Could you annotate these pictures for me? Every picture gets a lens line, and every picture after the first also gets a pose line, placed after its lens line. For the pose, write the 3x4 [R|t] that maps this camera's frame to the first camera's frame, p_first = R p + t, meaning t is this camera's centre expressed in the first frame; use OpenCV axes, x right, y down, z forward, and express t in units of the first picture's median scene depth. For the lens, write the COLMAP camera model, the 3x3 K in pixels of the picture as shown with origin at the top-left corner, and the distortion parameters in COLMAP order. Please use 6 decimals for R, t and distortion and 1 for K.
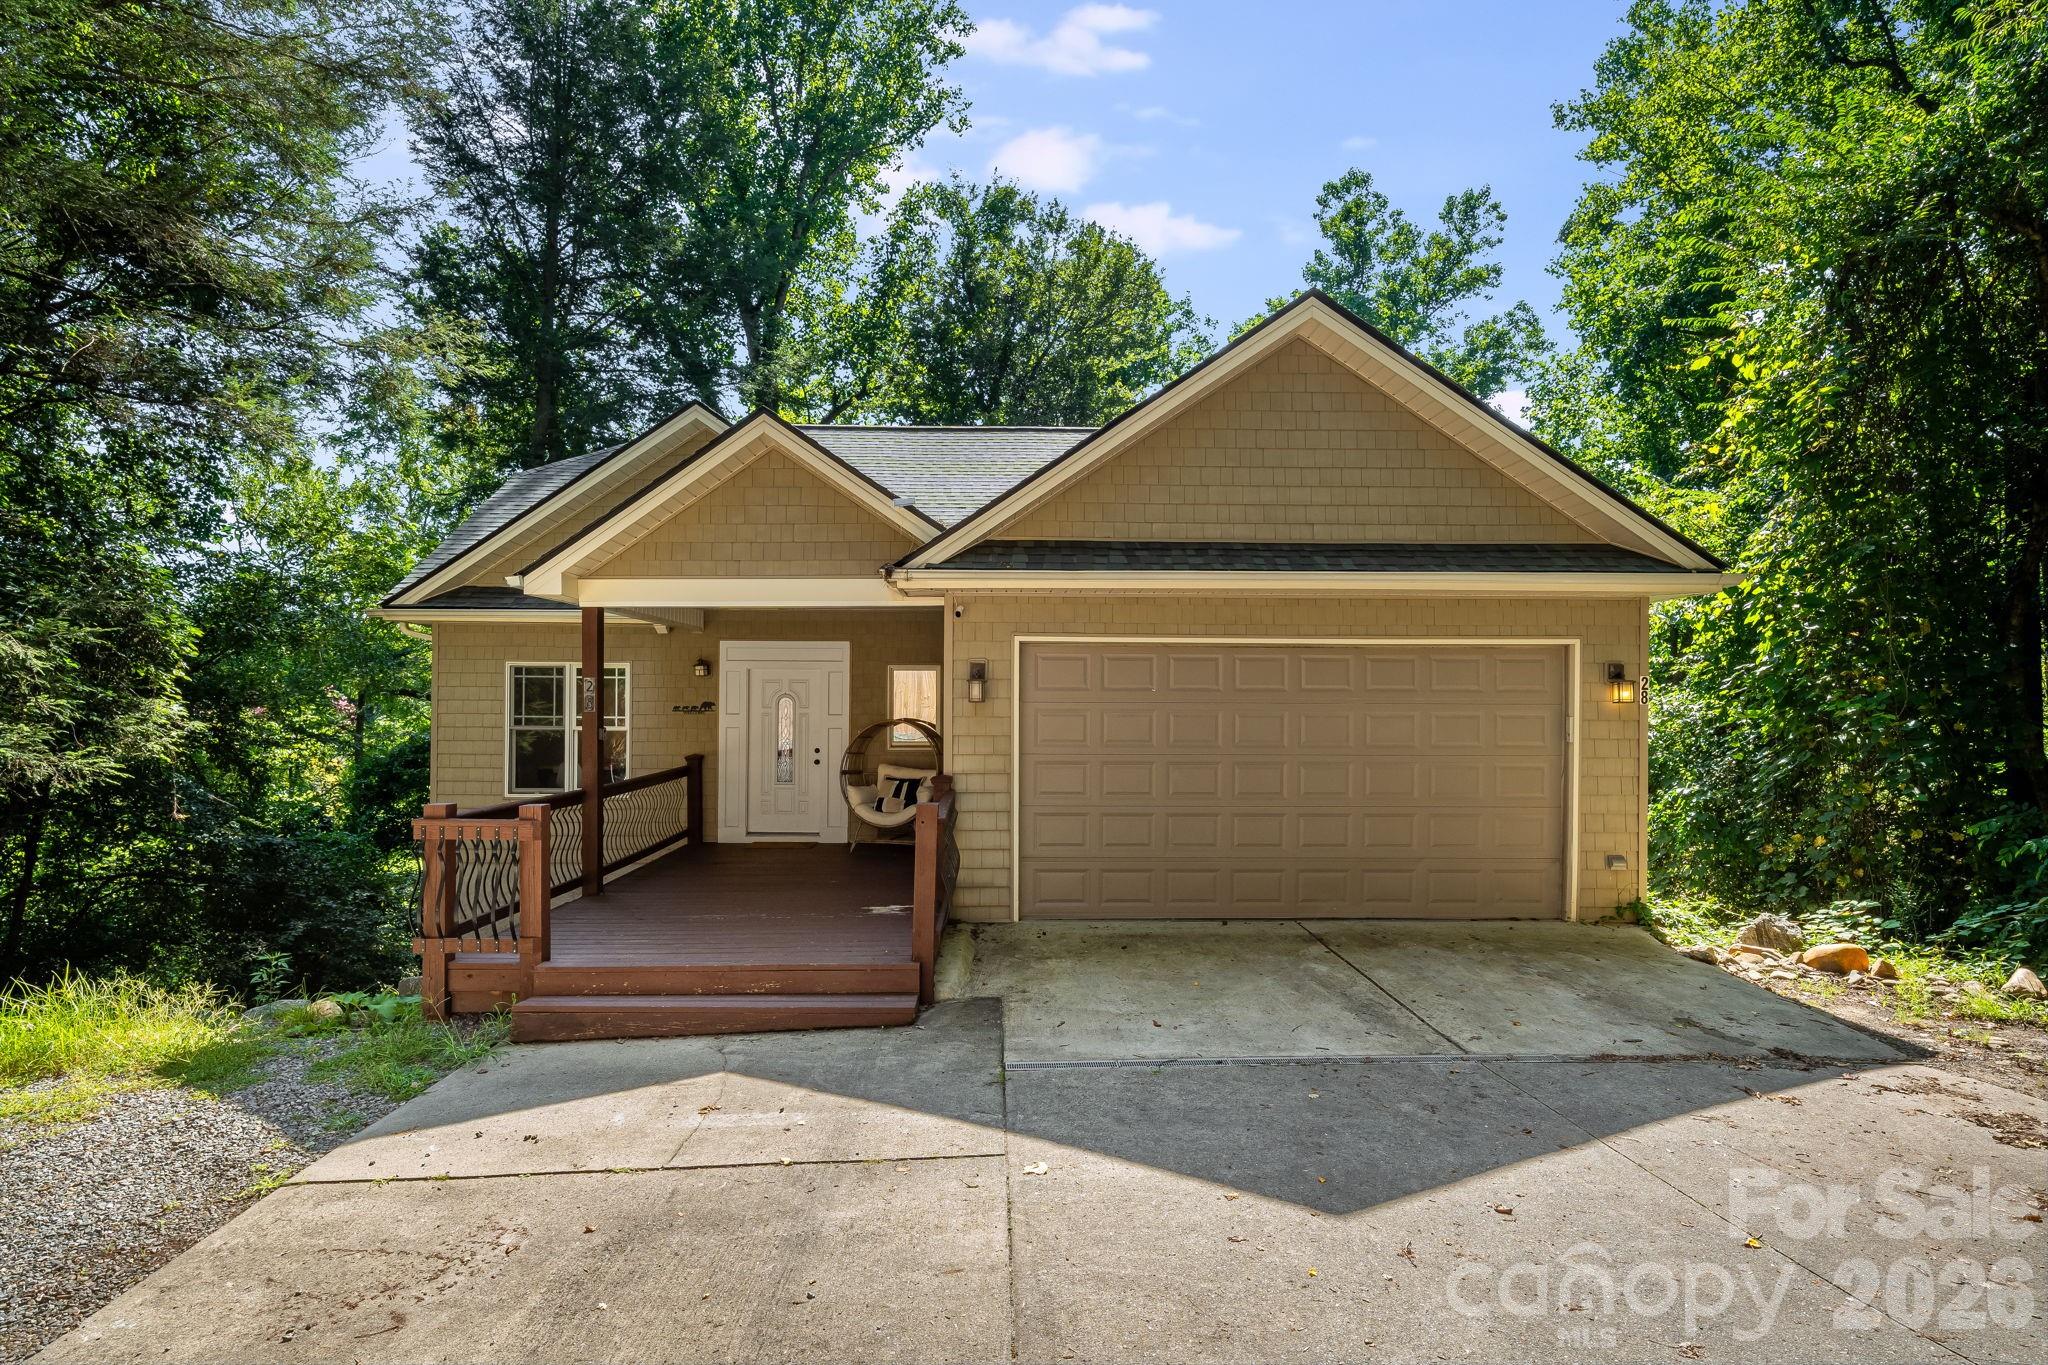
lens RADIAL K [[1025.7, 0, 1024.0], [0, 1025.7, 682.5], [0, 0, 1]] dist [0.000687, 0.000707]
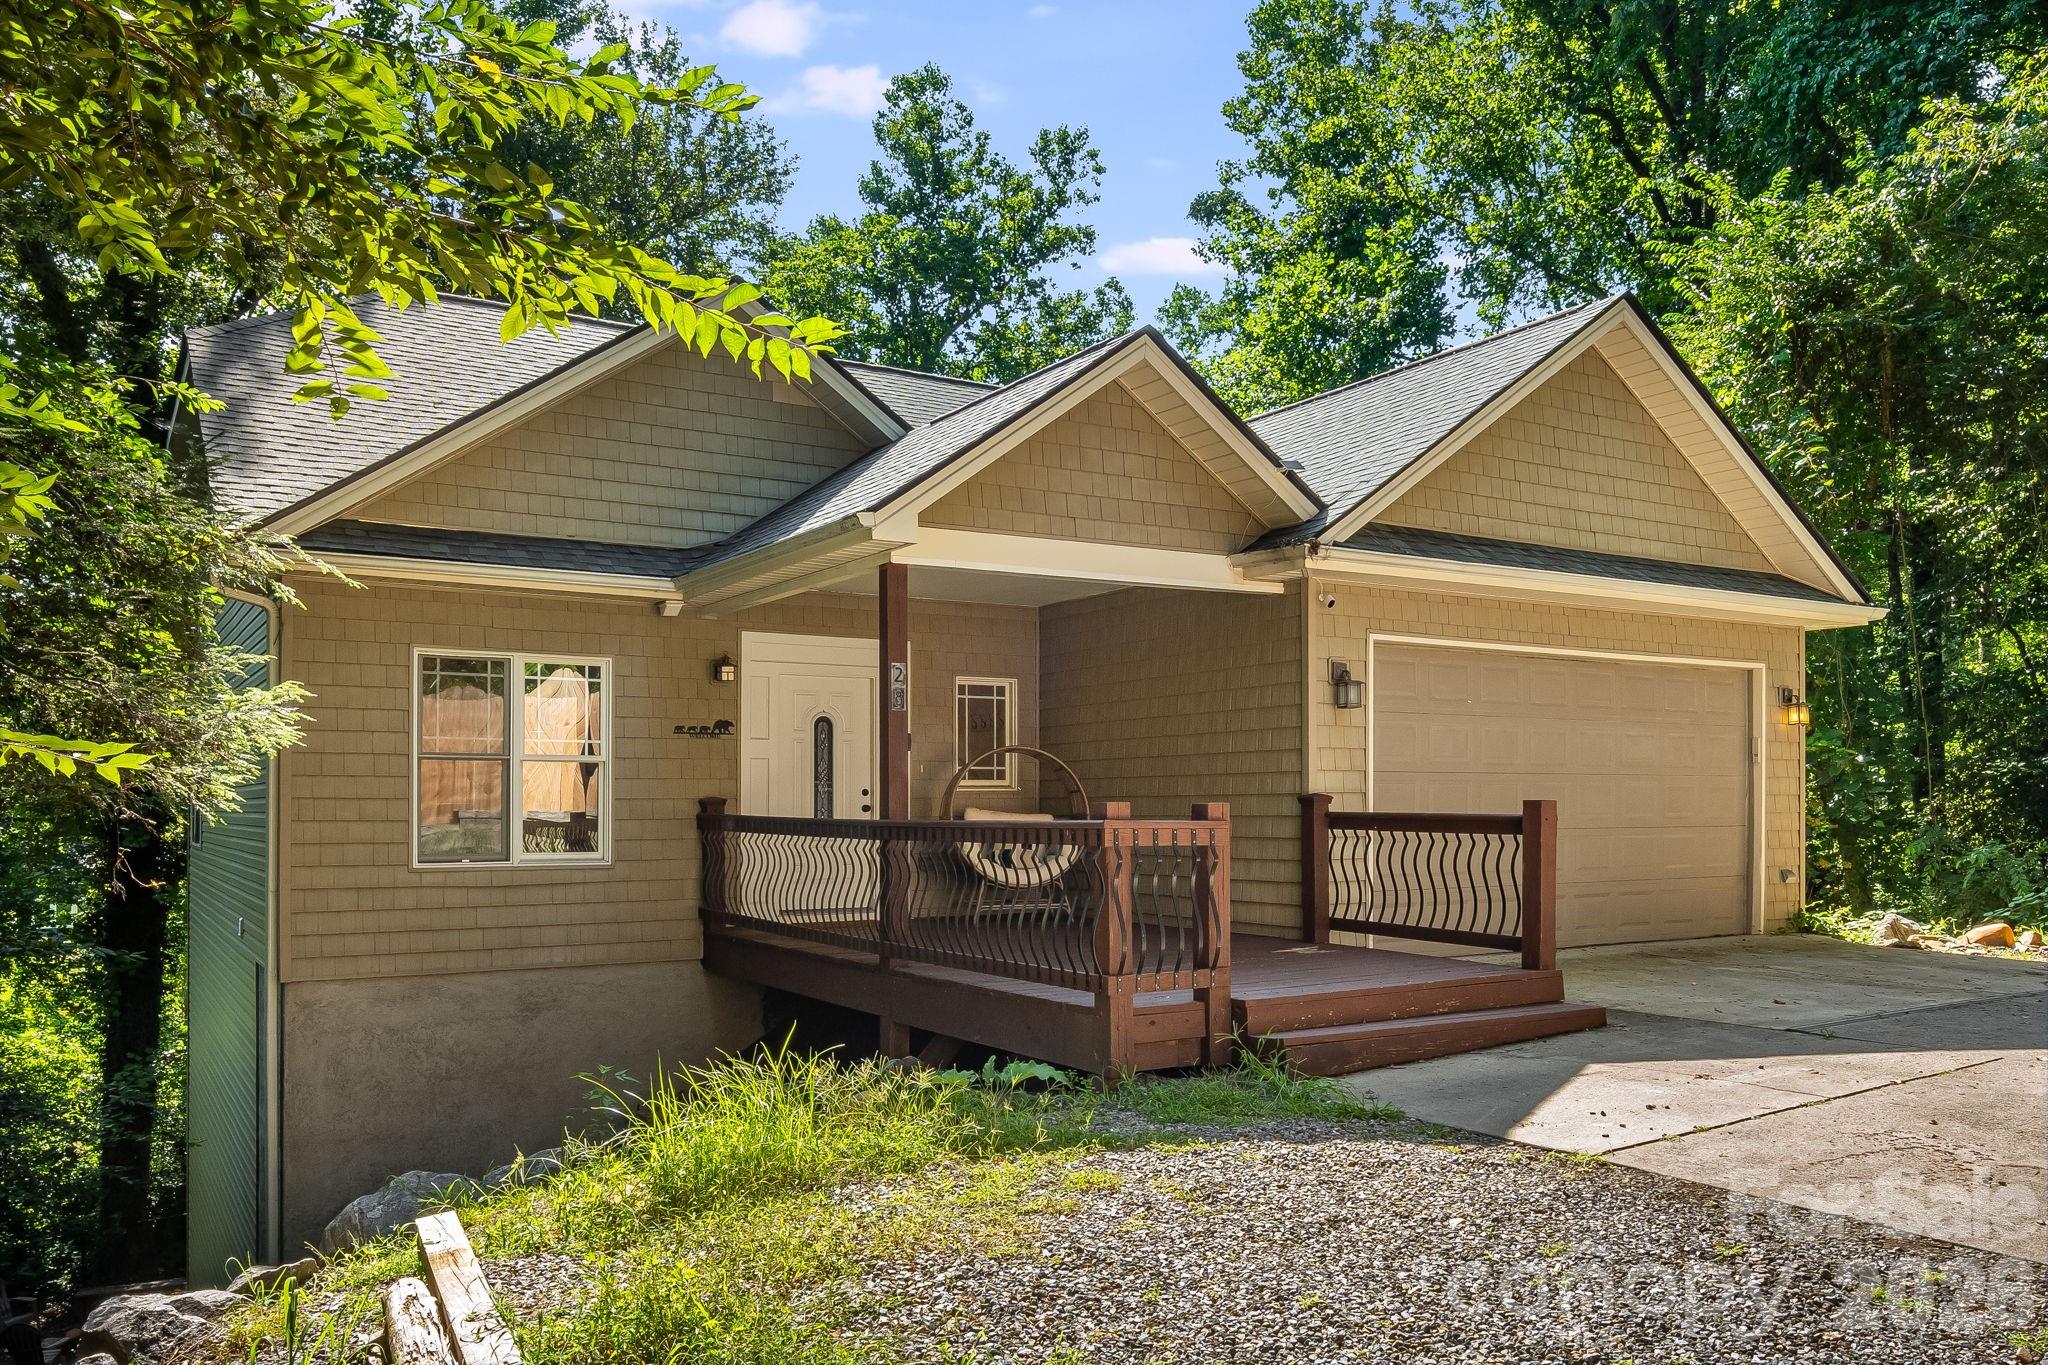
lens RADIAL K [[1544.2, 0, 1023.4], [0, 1544.2, 736.4], [0, 0, 1]] dist [-0.001712, 0.055101]
pose [[0.859264, 0.016527, 0.511265, -0.659943], [-0.005278, 0.999711, -0.023446, 0.052361], [-0.511504, 0.017448, 0.859103, 0.022367]]
